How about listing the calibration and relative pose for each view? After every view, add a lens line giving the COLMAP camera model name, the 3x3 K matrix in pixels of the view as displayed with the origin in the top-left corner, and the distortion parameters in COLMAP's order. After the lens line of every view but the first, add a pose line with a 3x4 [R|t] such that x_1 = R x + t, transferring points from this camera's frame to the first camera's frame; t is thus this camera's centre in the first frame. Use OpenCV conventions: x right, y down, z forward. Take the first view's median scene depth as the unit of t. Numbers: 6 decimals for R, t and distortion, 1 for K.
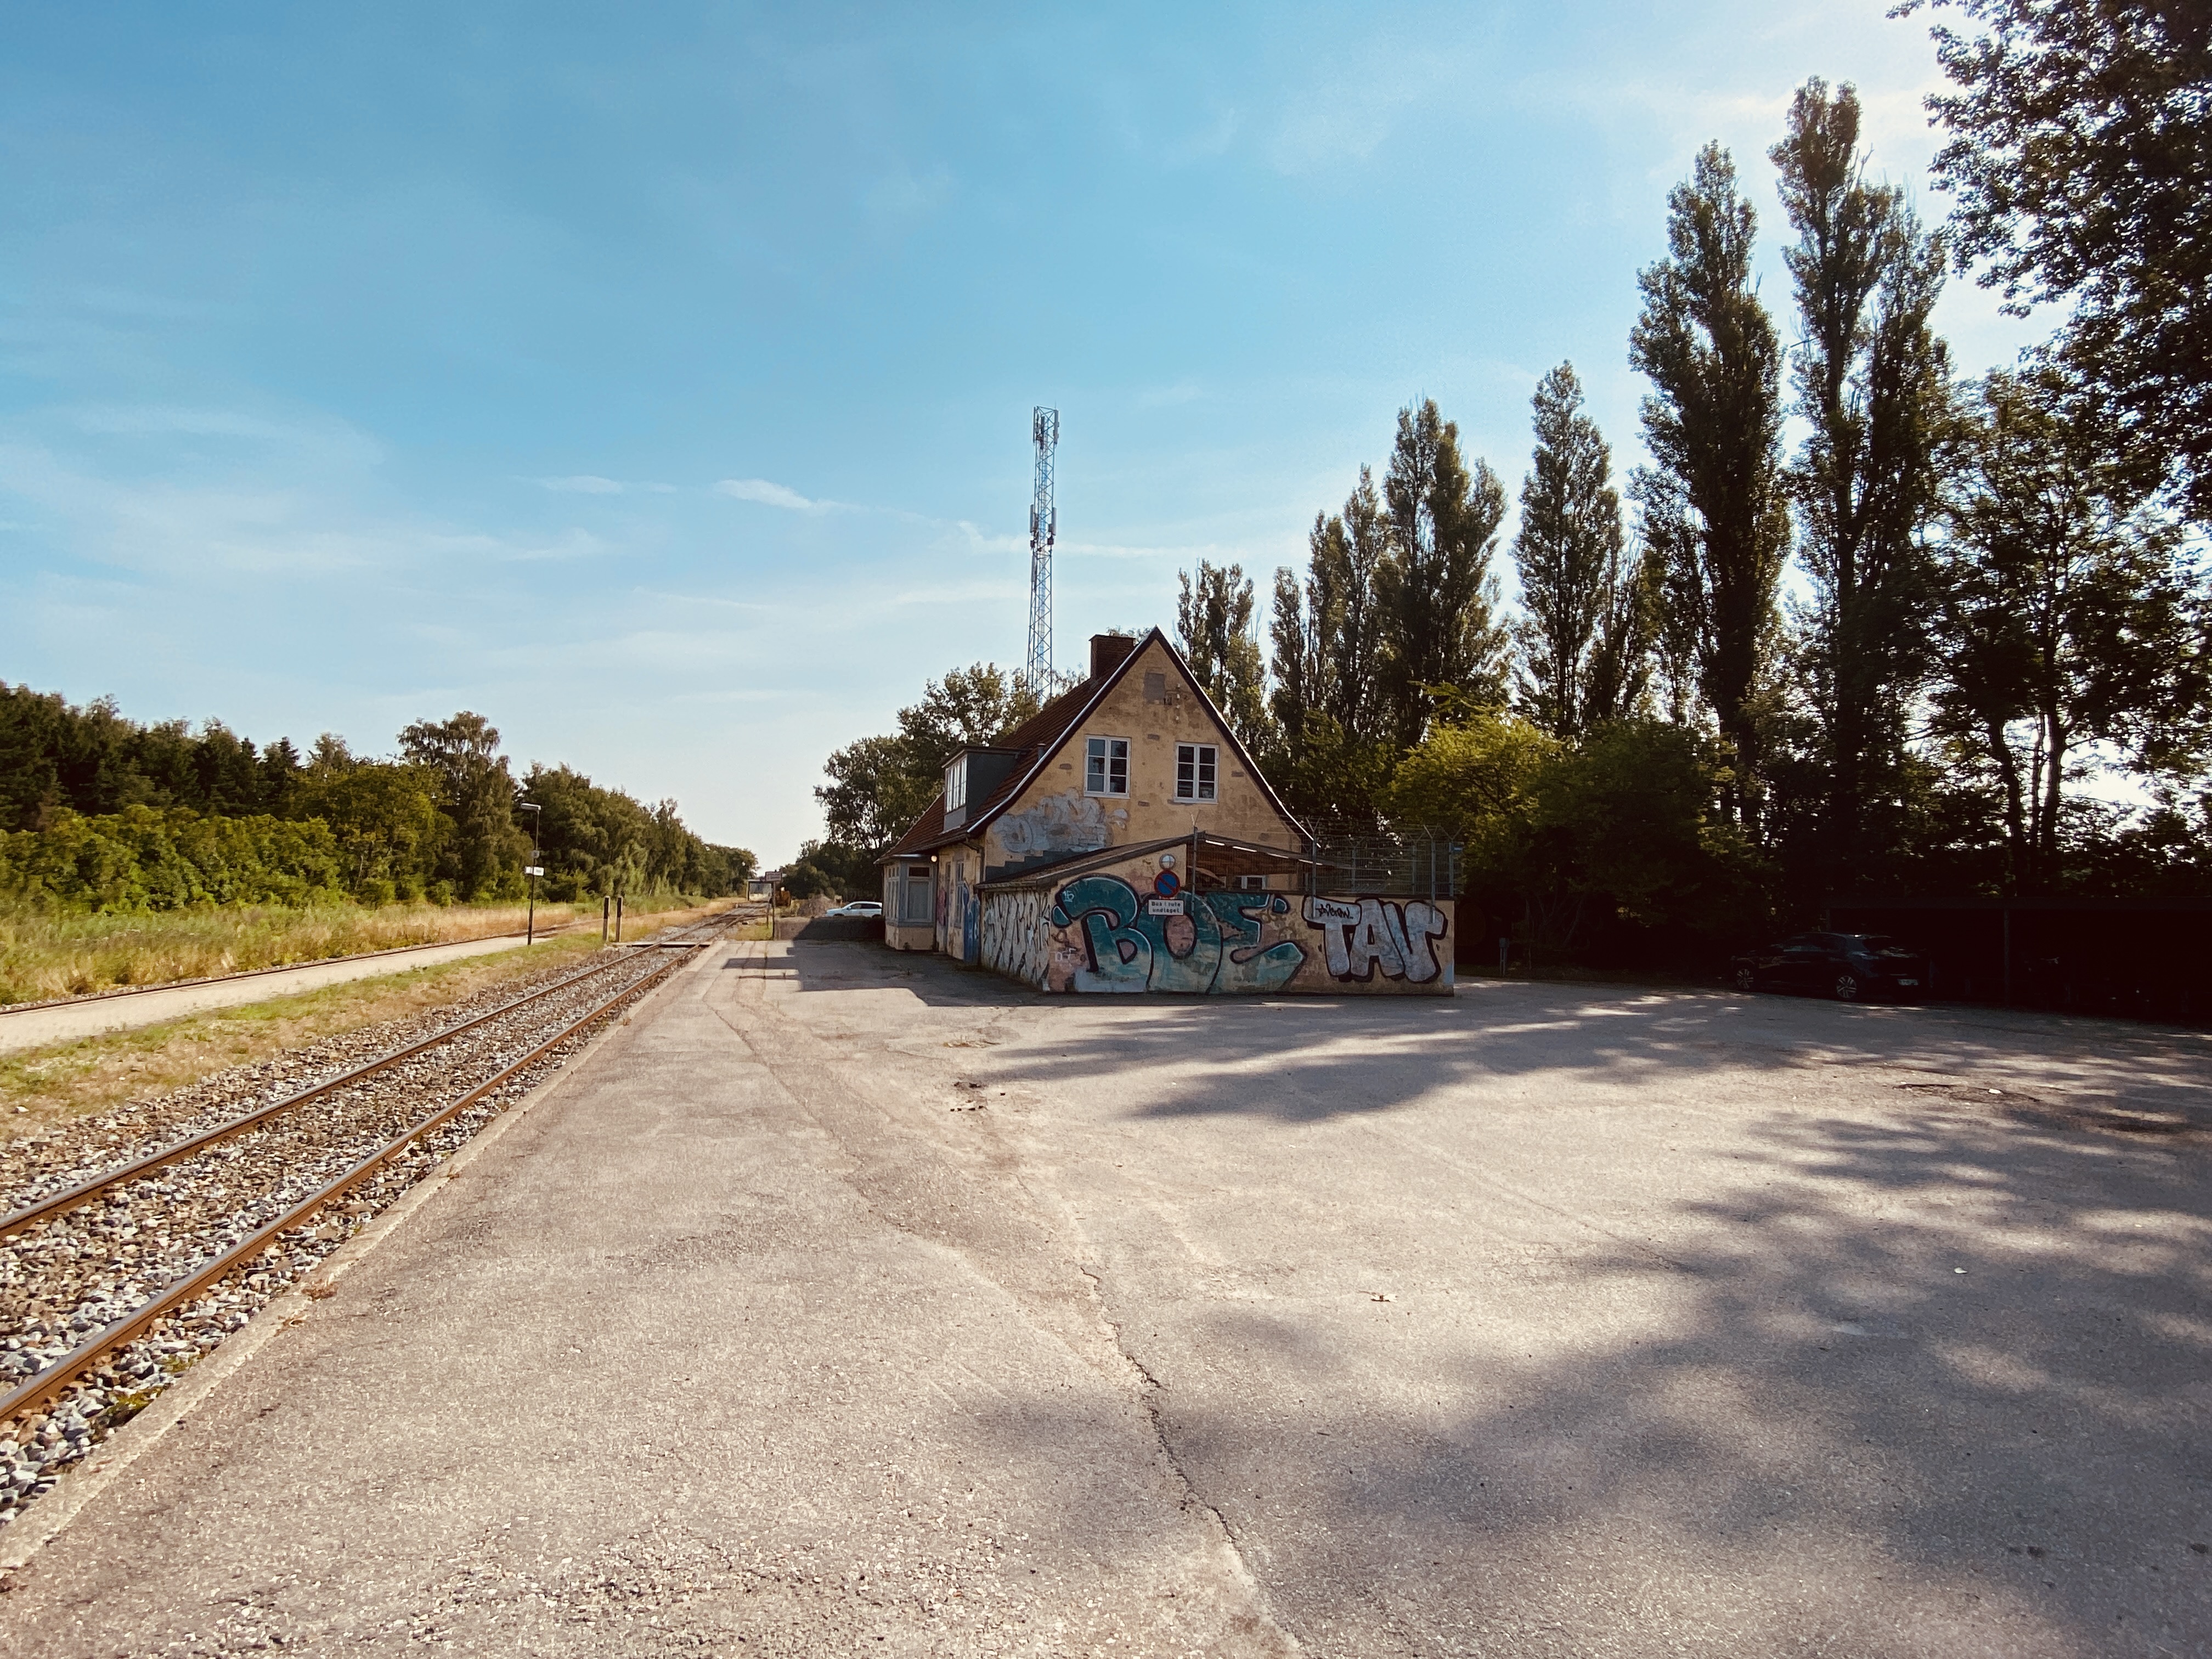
lens RADIAL K [[1092.9, 0, 1097.8], [0, 1092.9, 835.7], [0, 0, 1]] dist [0.074145, -0.071570]
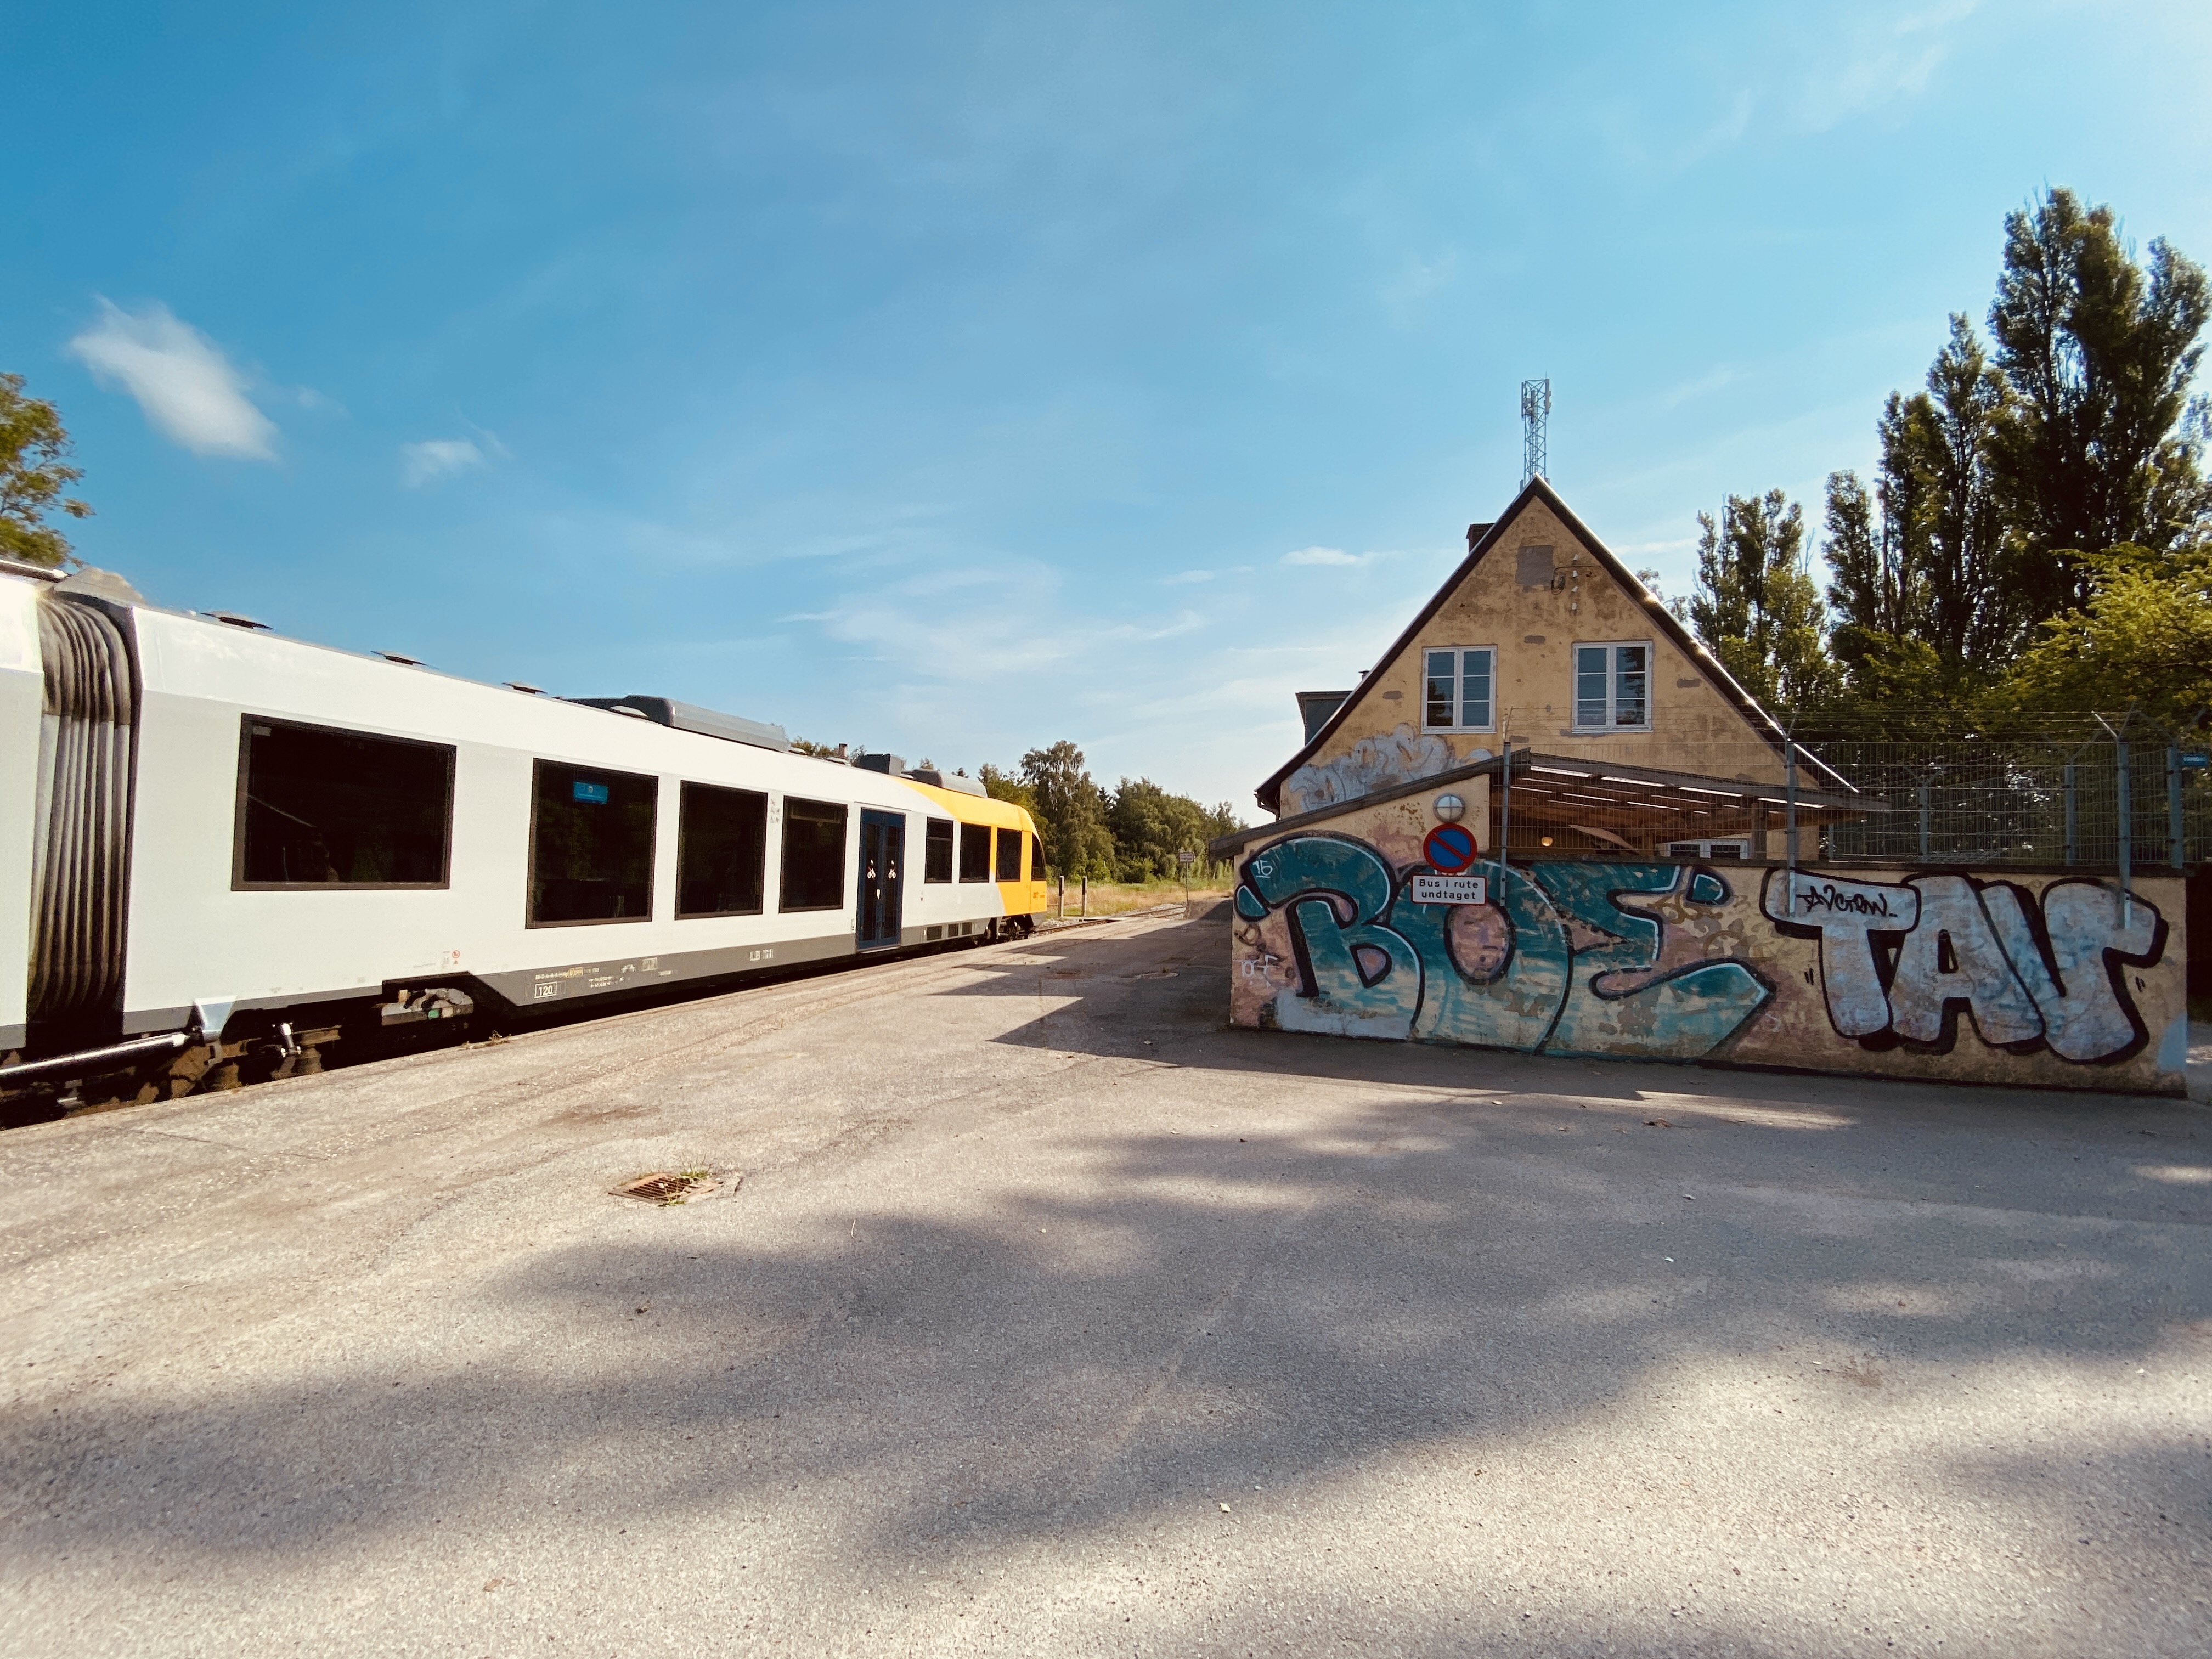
lens RADIAL K [[882.5, 0, 1076.0], [0, 882.5, 828.3], [0, 0, 1]] dist [-0.001349, -0.011929]
pose [[0.835383, -0.027719, -0.548969, 0.075179], [0.025735, 0.999605, -0.011311, 0.017197], [0.549065, -0.004679, 0.835766, 0.258764]]
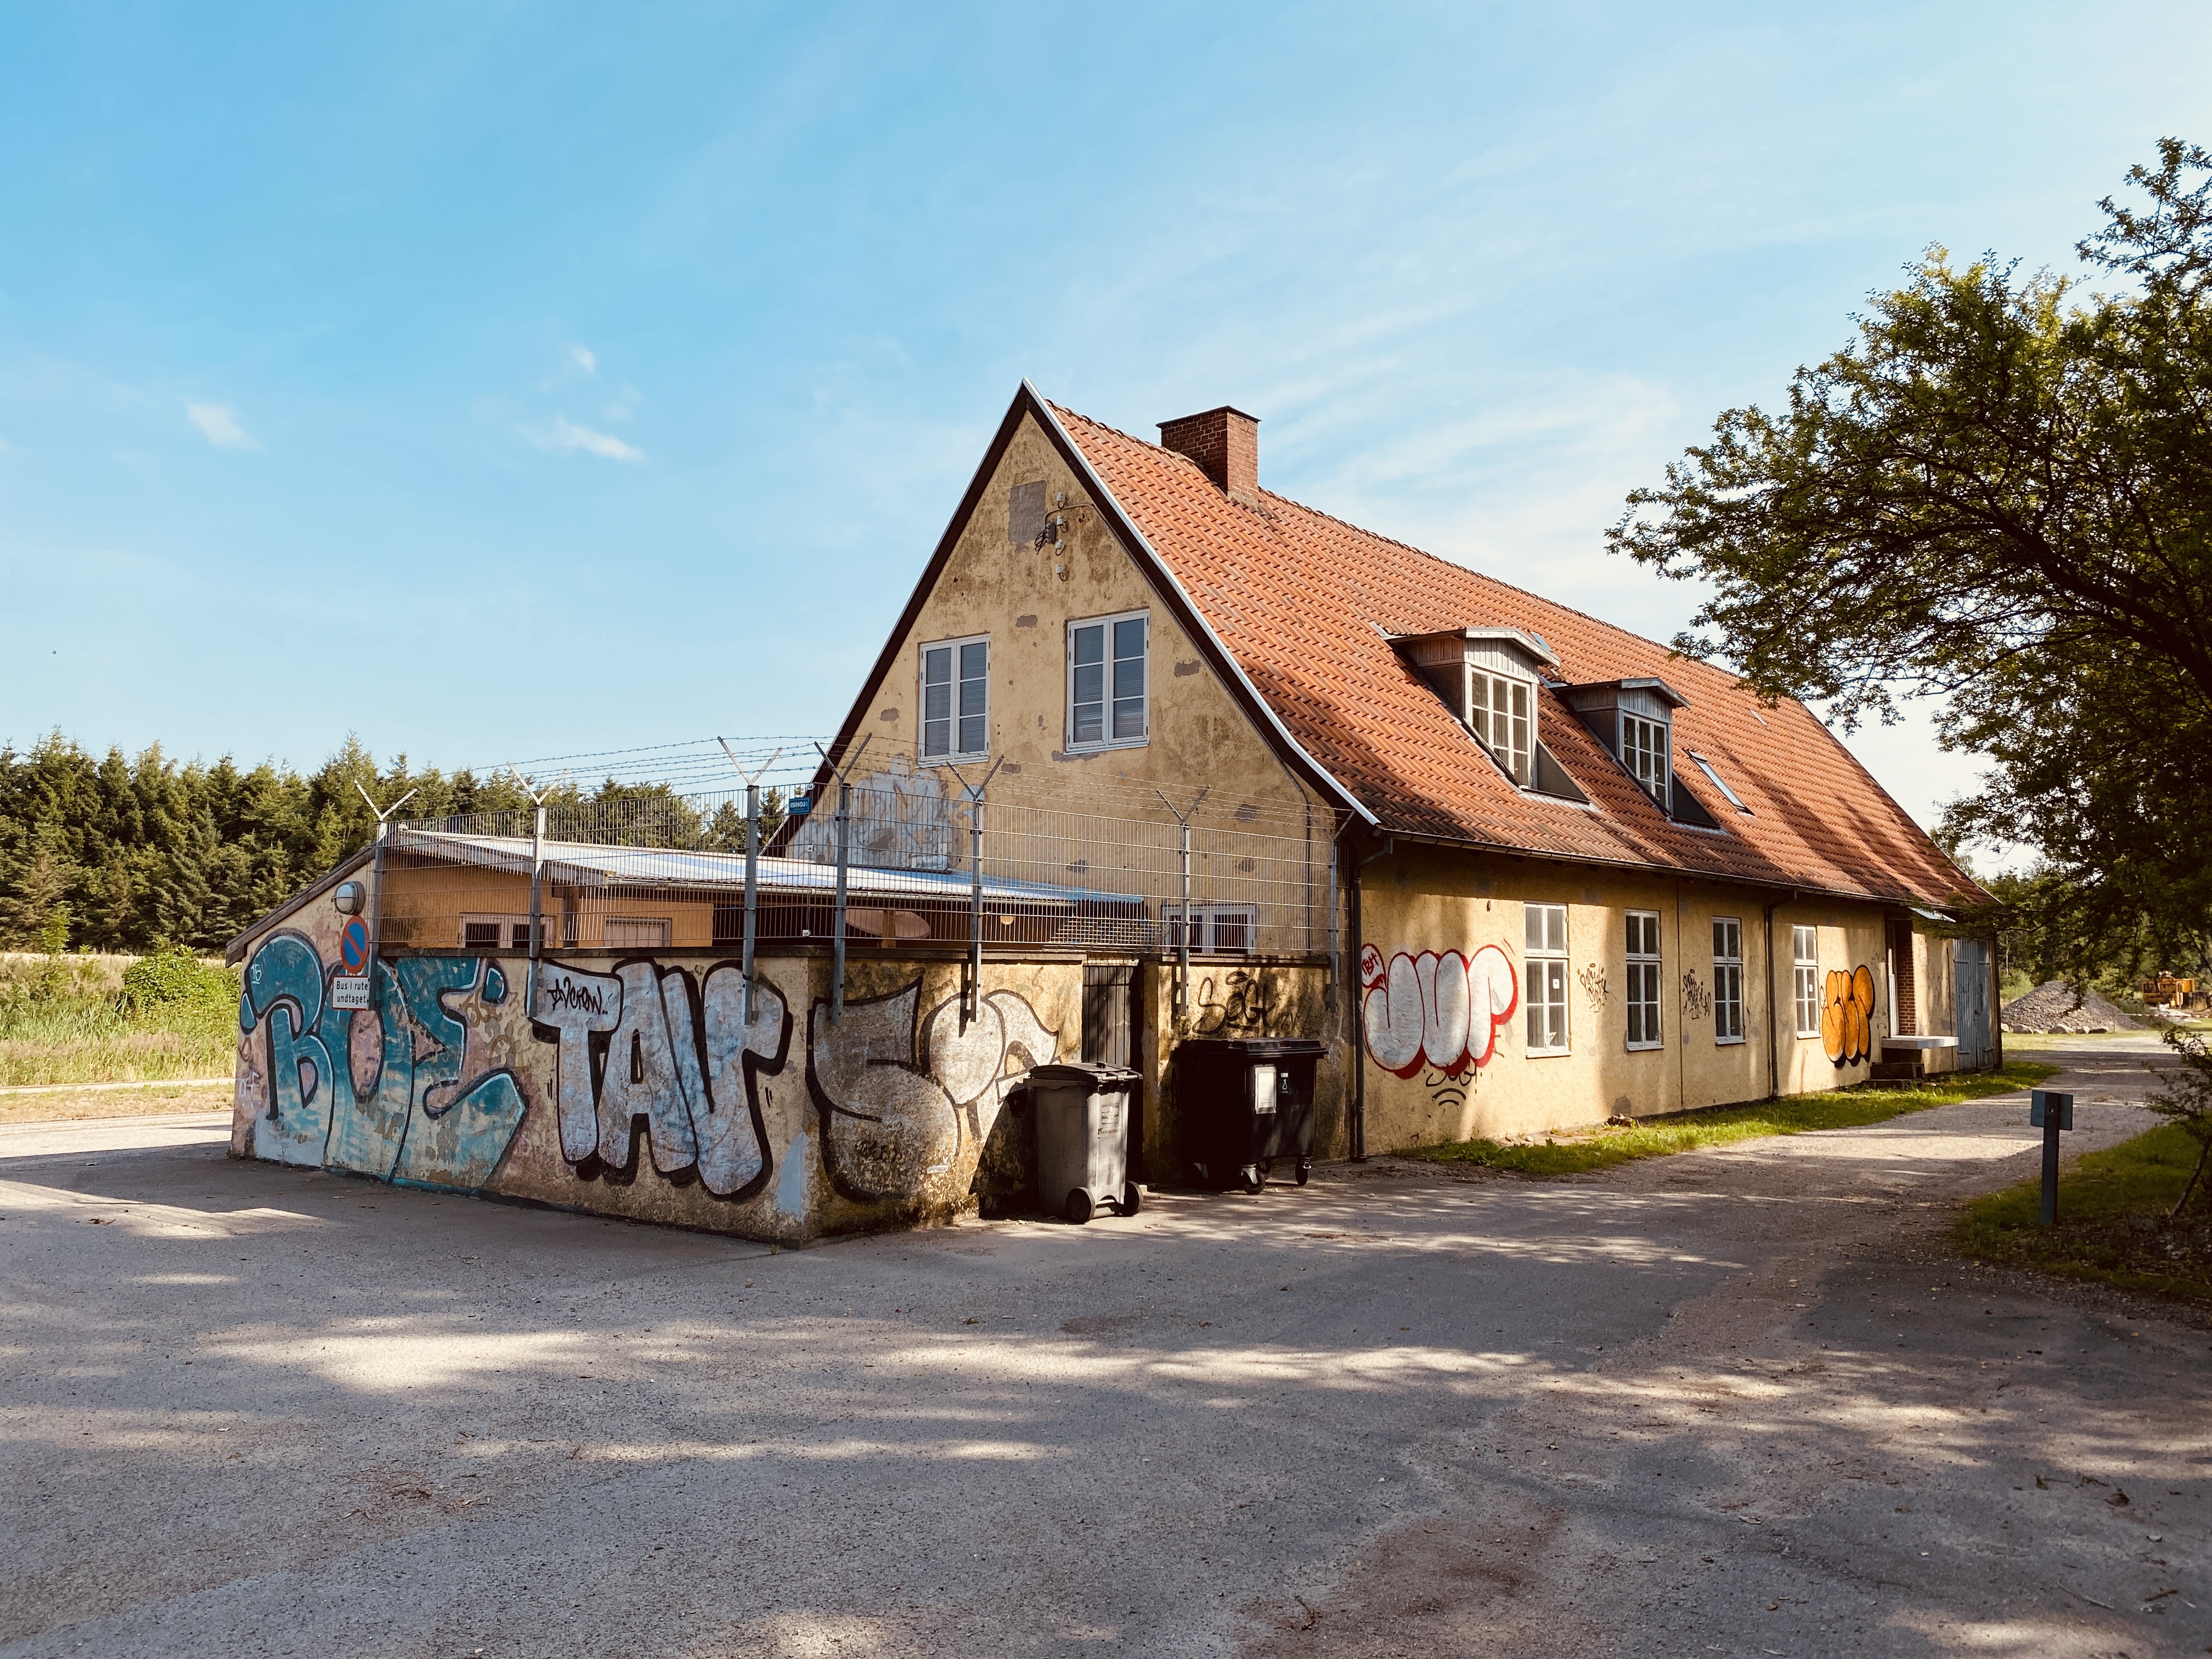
lens RADIAL K [[1692.3, 0, 1111.9], [0, 1692.3, 780.8], [0, 0, 1]] dist [0.042556, -0.111747]
pose [[0.568677, -0.115944, -0.814349, 0.433918], [0.059073, 0.993216, -0.100159, 0.033661], [0.820437, 0.008852, 0.571668, 0.420137]]
